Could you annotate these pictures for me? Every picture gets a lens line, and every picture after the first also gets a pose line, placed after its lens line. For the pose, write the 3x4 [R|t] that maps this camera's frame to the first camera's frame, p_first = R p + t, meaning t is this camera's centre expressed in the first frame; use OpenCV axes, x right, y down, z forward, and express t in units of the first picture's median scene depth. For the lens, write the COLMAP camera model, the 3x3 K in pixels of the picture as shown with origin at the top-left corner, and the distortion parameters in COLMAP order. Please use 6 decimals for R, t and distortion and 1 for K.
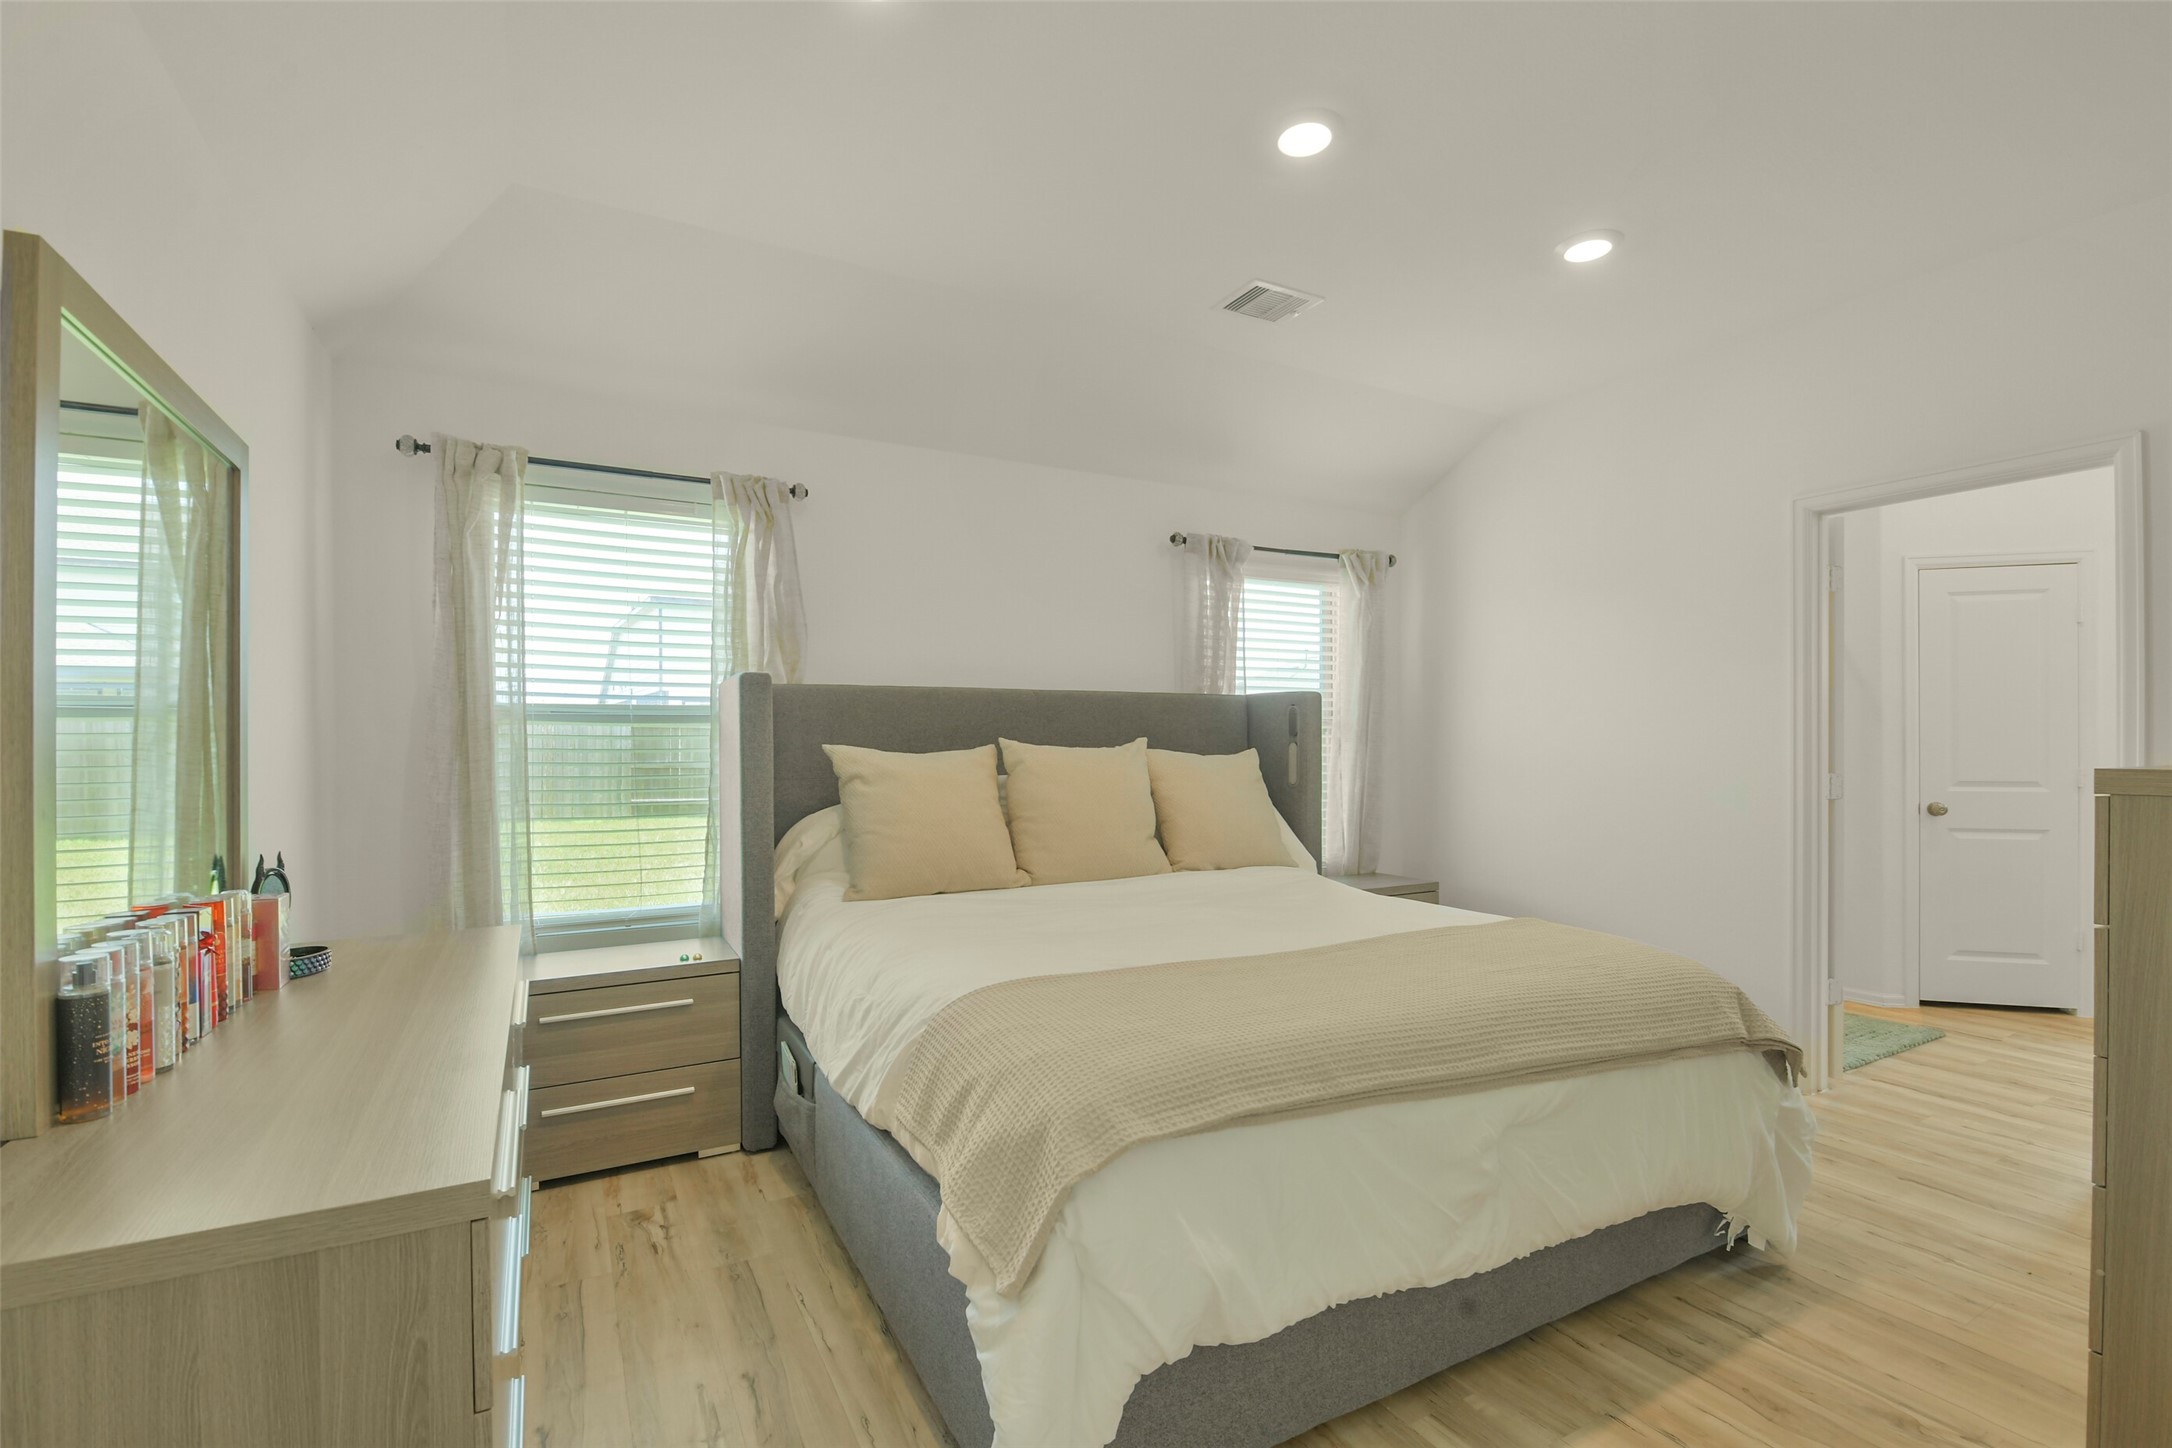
lens RADIAL K [[965.2, 0, 1081.3], [0, 965.2, 725.0], [0, 0, 1]] dist [-0.002175, -0.007491]
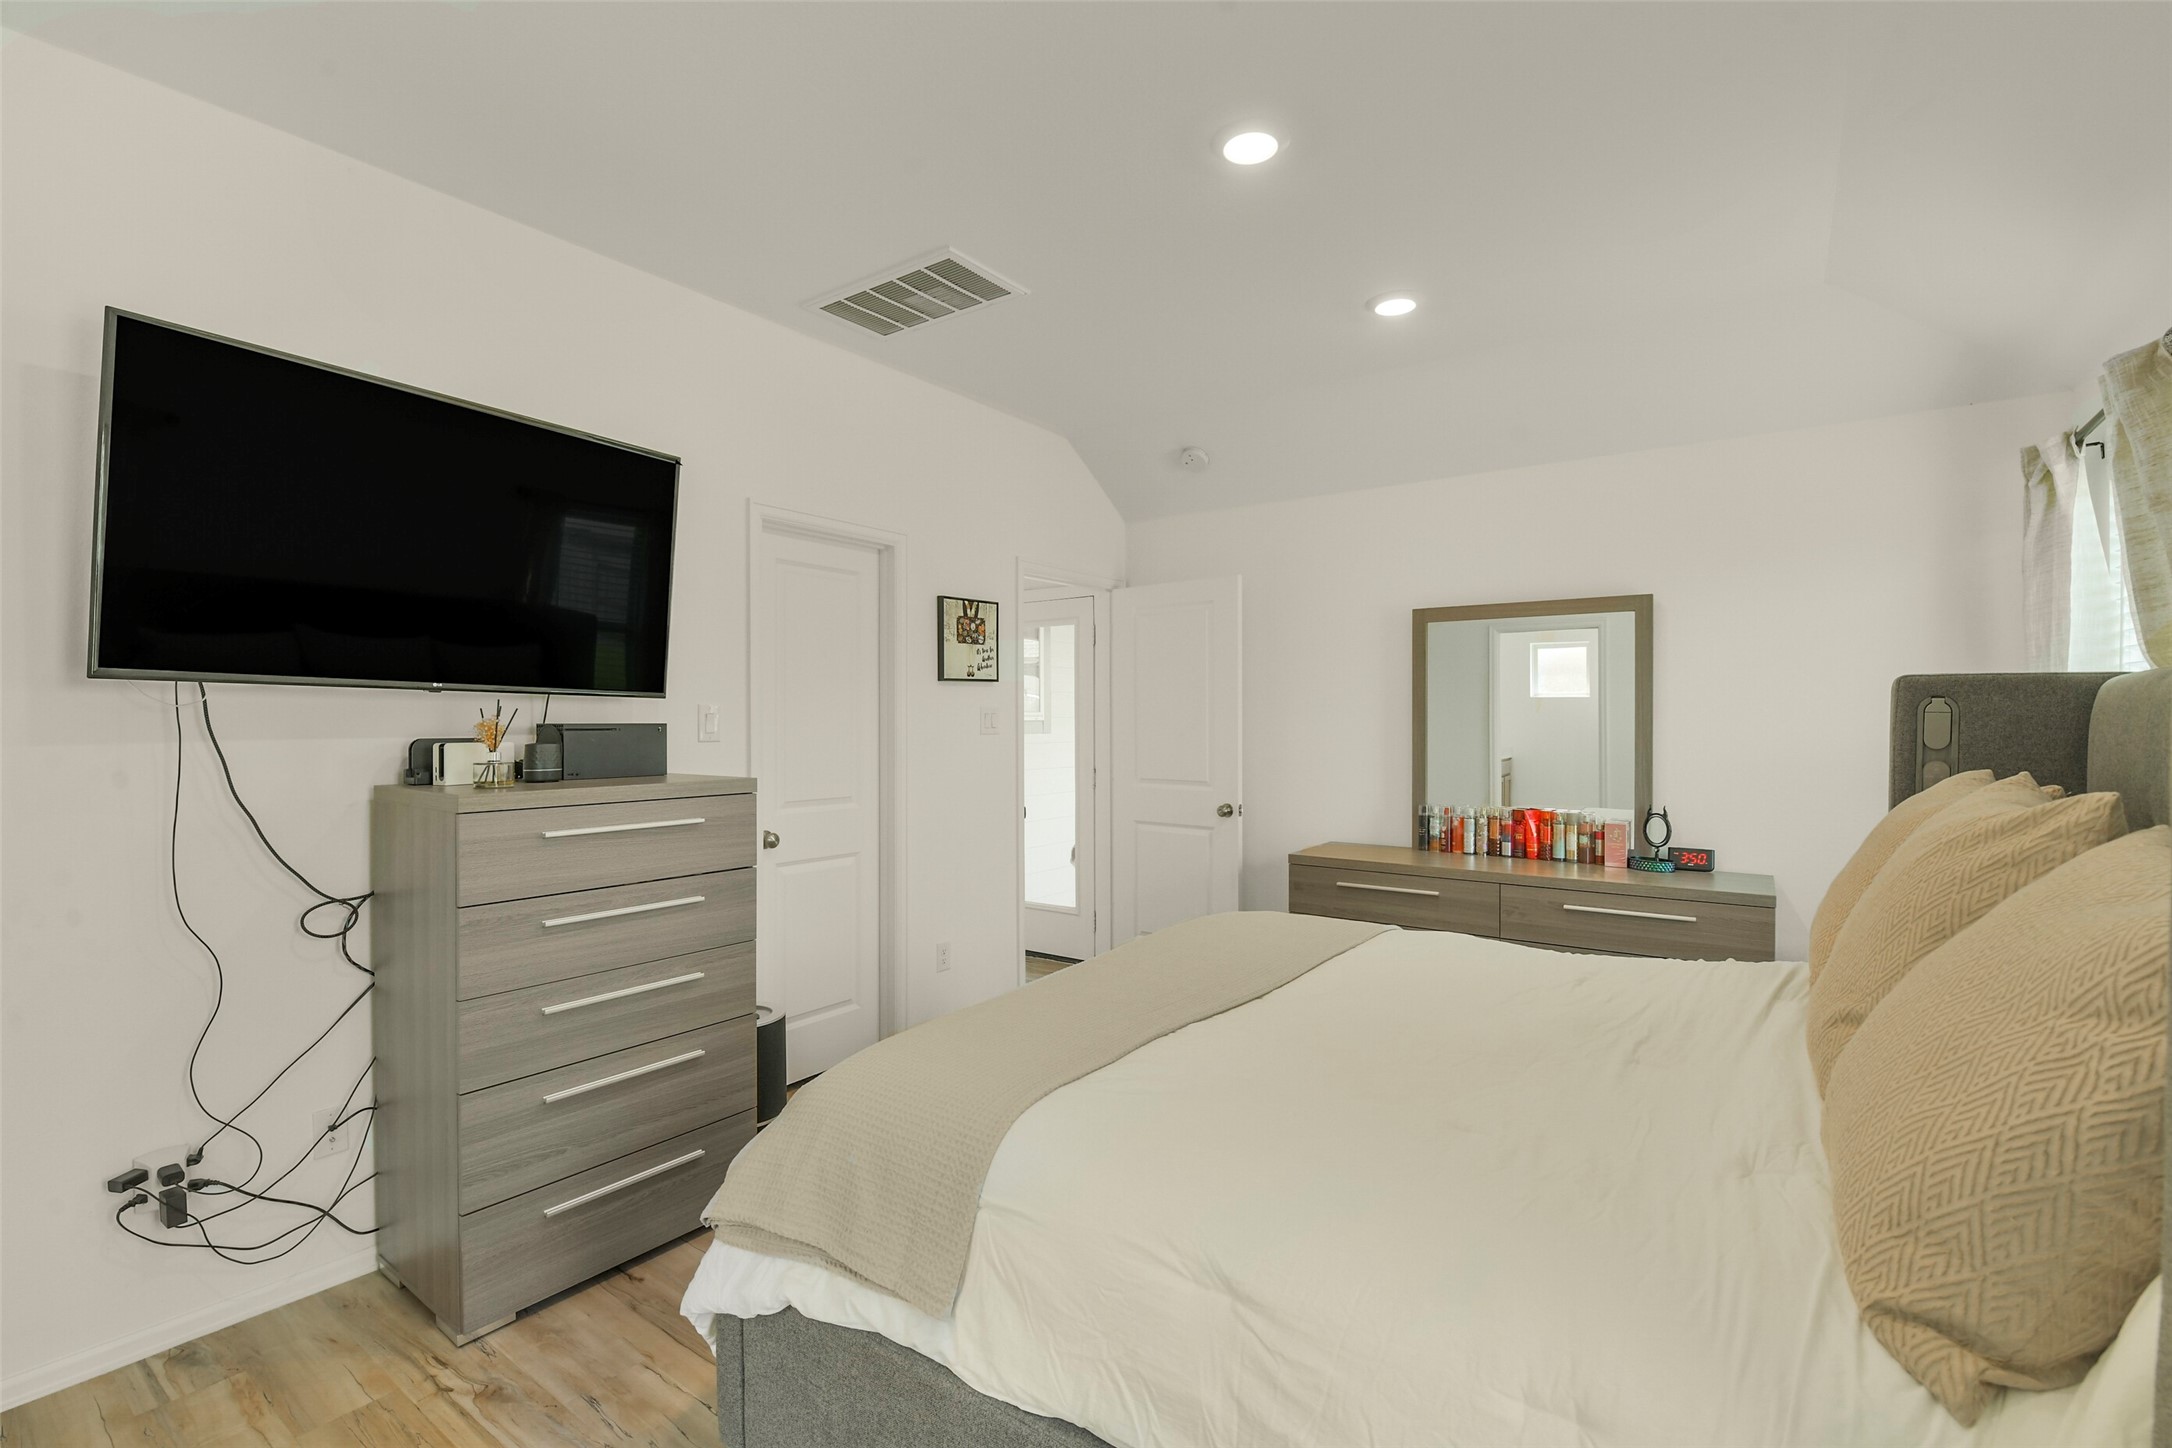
lens RADIAL K [[962.8, 0, 1087.8], [0, 962.8, 713.6], [0, 0, 1]] dist [-0.000261, -0.011185]
pose [[-0.903973, 0.002079, -0.427585, 0.472256], [0.013096, 0.999654, -0.022827, -0.009259], [0.427390, -0.026235, -0.903687, 1.081187]]
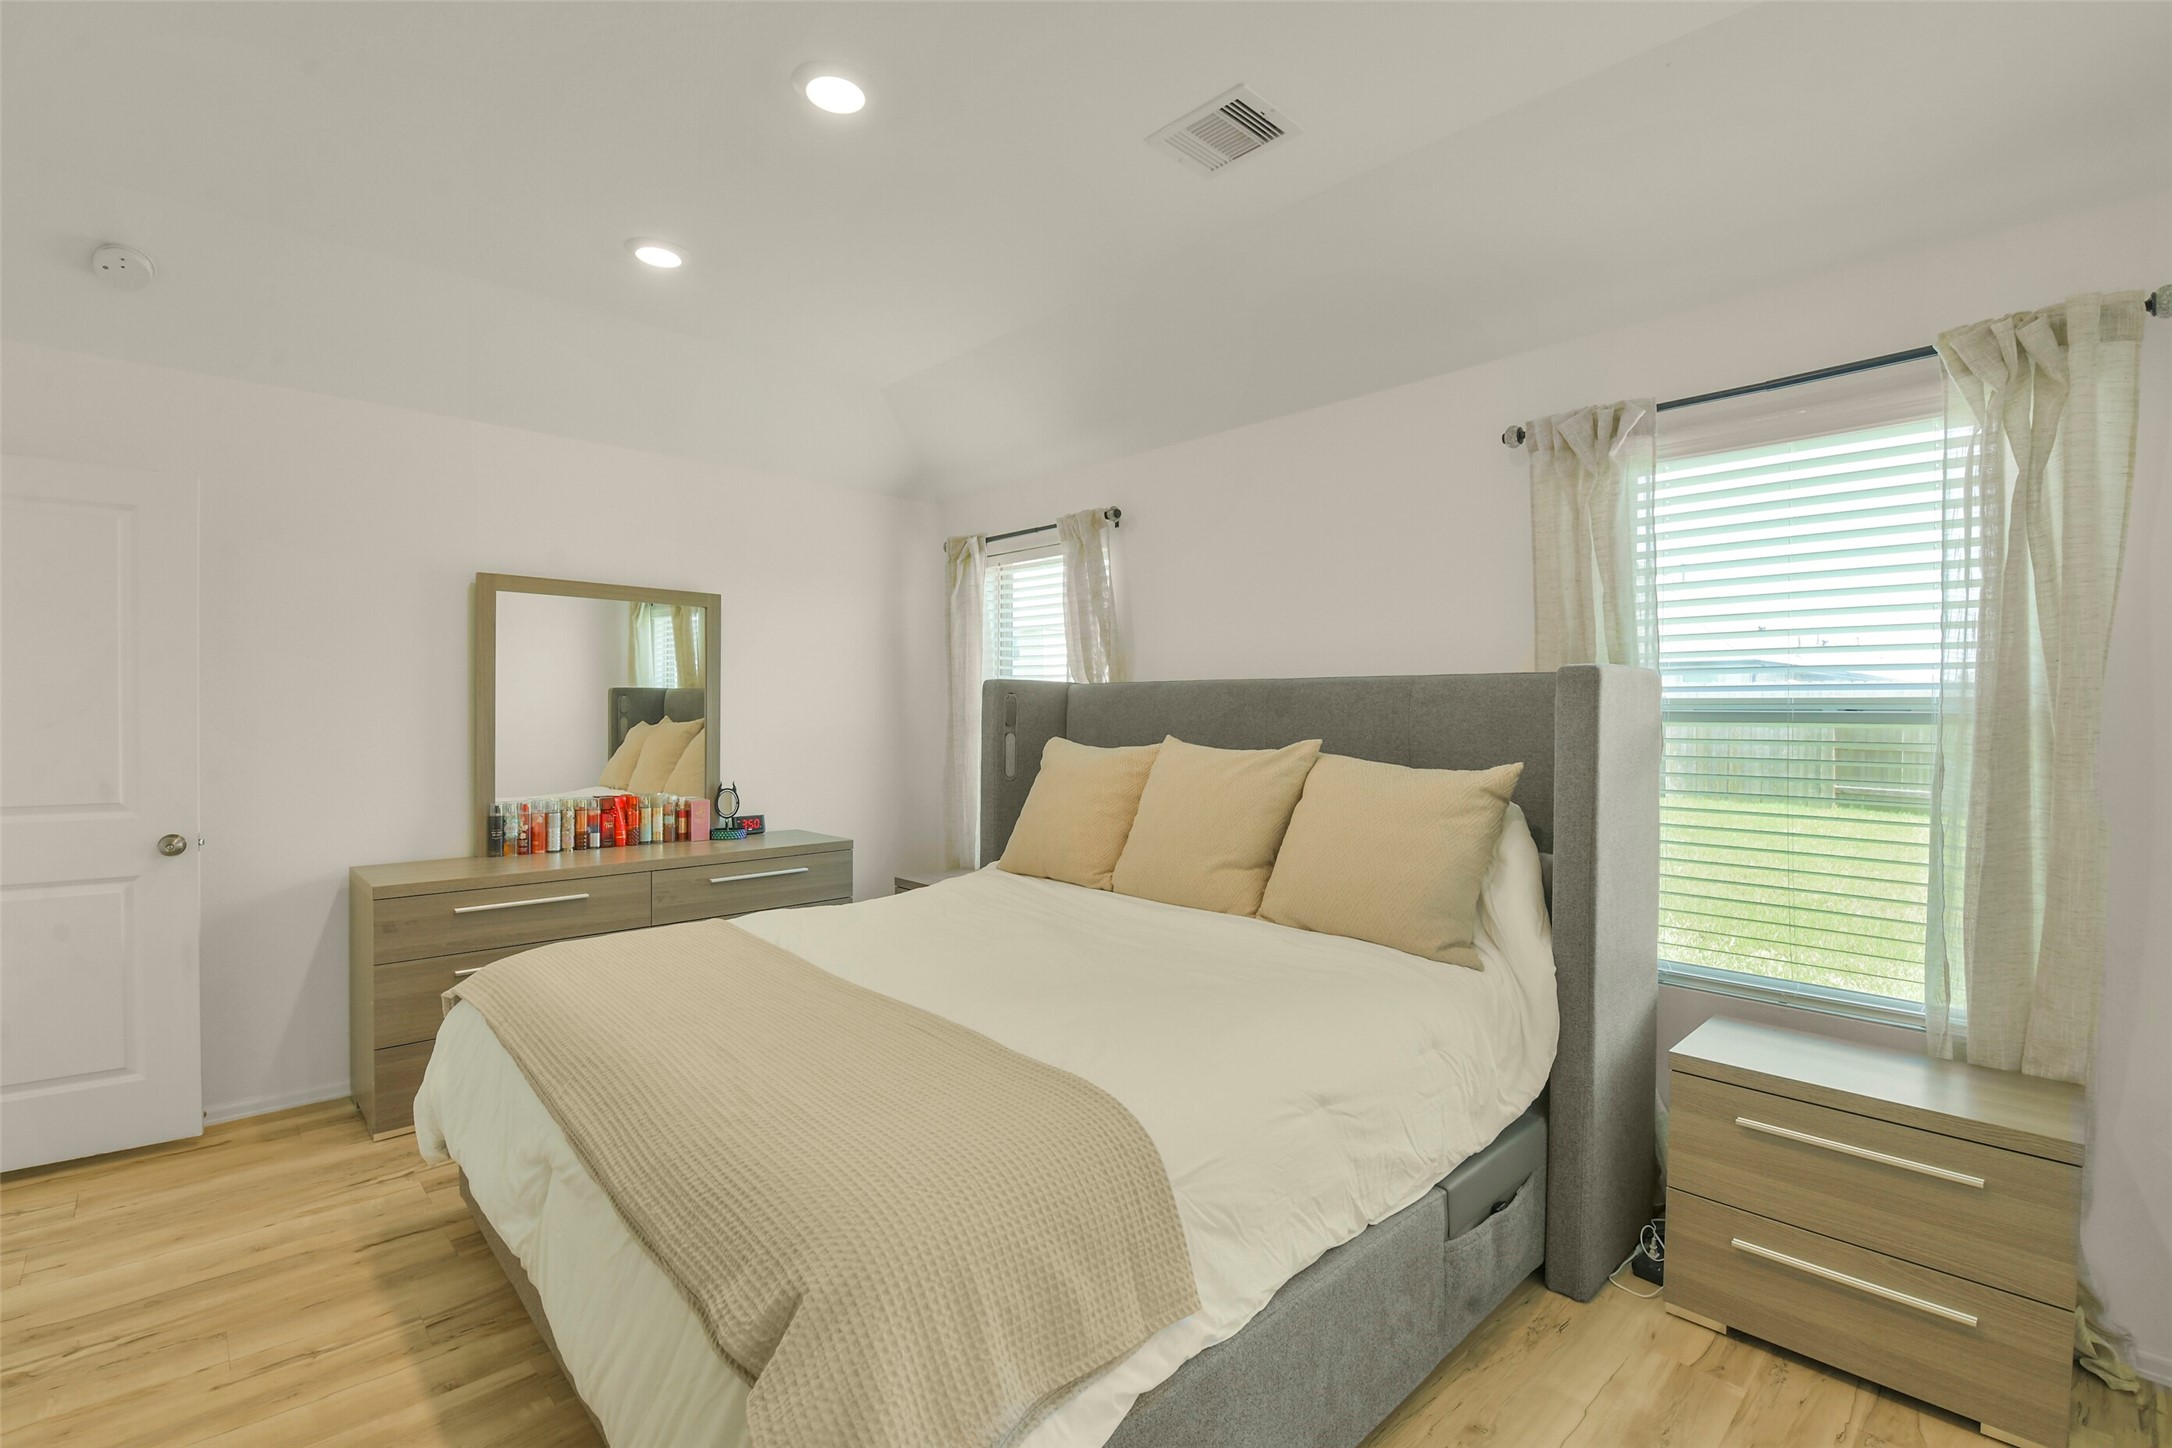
lens RADIAL K [[962.8, 0, 1087.8], [0, 962.8, 713.6], [0, 0, 1]] dist [-0.000261, -0.011185]
pose [[0.261161, 0.008481, -0.965258, 0.703877], [0.012808, 0.999843, 0.012250, -0.017436], [0.965210, -0.015562, 0.261012, 0.588852]]
